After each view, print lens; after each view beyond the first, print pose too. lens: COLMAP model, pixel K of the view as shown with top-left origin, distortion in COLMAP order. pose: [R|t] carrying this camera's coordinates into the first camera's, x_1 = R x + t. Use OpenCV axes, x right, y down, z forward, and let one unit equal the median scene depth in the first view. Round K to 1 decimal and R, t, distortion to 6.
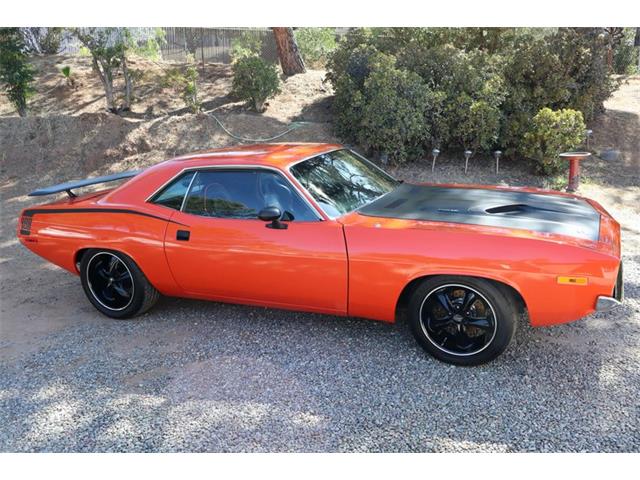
lens RADIAL K [[527.3, 0, 320.0], [0, 527.3, 240.0], [0, 0, 1]] dist [-0.009497, 0.007616]
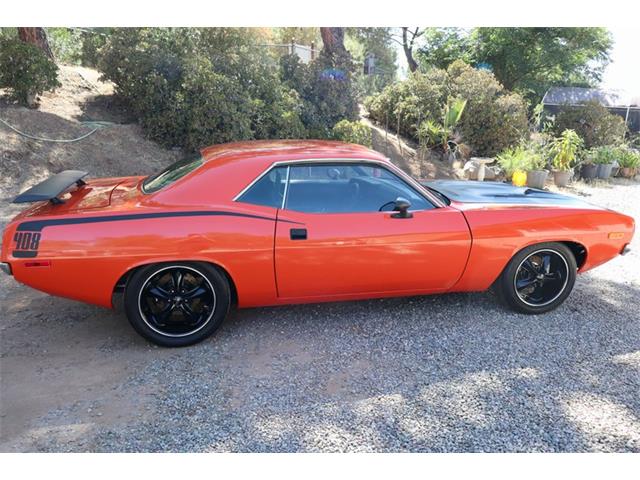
lens RADIAL K [[527.3, 0, 320.0], [0, 527.3, 240.0], [0, 0, 1]] dist [-0.009497, 0.007616]
pose [[0.803696, -0.082009, 0.589361, -0.301160], [0.094039, 0.995515, 0.010285, -0.001583], [-0.587562, 0.047157, 0.807804, 0.089316]]
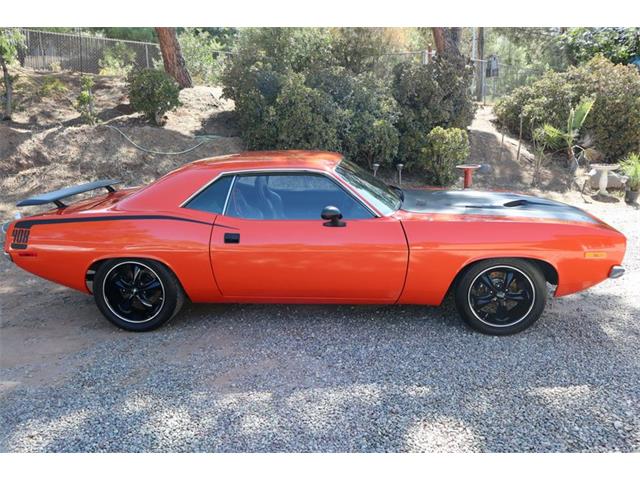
lens RADIAL K [[526.5, 0, 318.4], [0, 526.5, 242.3], [0, 0, 1]] dist [-0.004859, -0.005670]
pose [[0.954032, -0.042425, 0.296688, -0.155330], [0.051658, 0.998392, -0.023347, 0.012137], [-0.295220, 0.037600, 0.954689, -0.003635]]
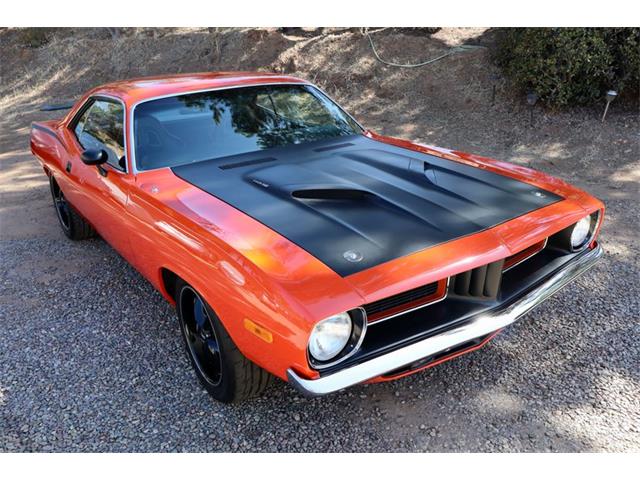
lens RADIAL K [[528.5, 0, 318.4], [0, 528.5, 240.2], [0, 0, 1]] dist [-0.007680, -0.007425]
pose [[0.857922, 0.202179, -0.472328, 0.240163], [-0.134235, 0.975593, 0.173781, -0.041617], [0.495935, -0.085688, 0.864122, 0.154470]]
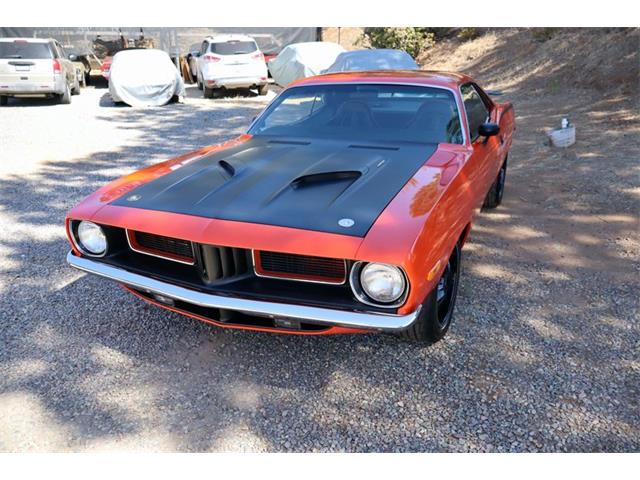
lens RADIAL K [[527.3, 0, 320.0], [0, 527.3, 240.0], [0, 0, 1]] dist [-0.009497, 0.007616]
pose [[-0.008568, 0.389151, -0.921134, 0.420006], [-0.230860, 0.895513, 0.380474, -0.111261], [0.972949, 0.215913, 0.082166, 0.400398]]
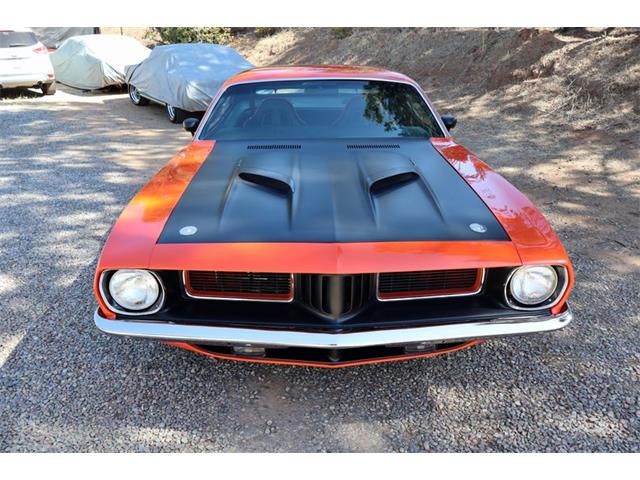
lens RADIAL K [[527.3, 0, 320.0], [0, 527.3, 240.0], [0, 0, 1]] dist [-0.009497, 0.007616]
pose [[0.407743, 0.368643, -0.835373, 0.360877], [-0.244829, 0.925517, 0.288923, -0.075261], [0.879662, 0.086717, 0.467628, 0.273407]]
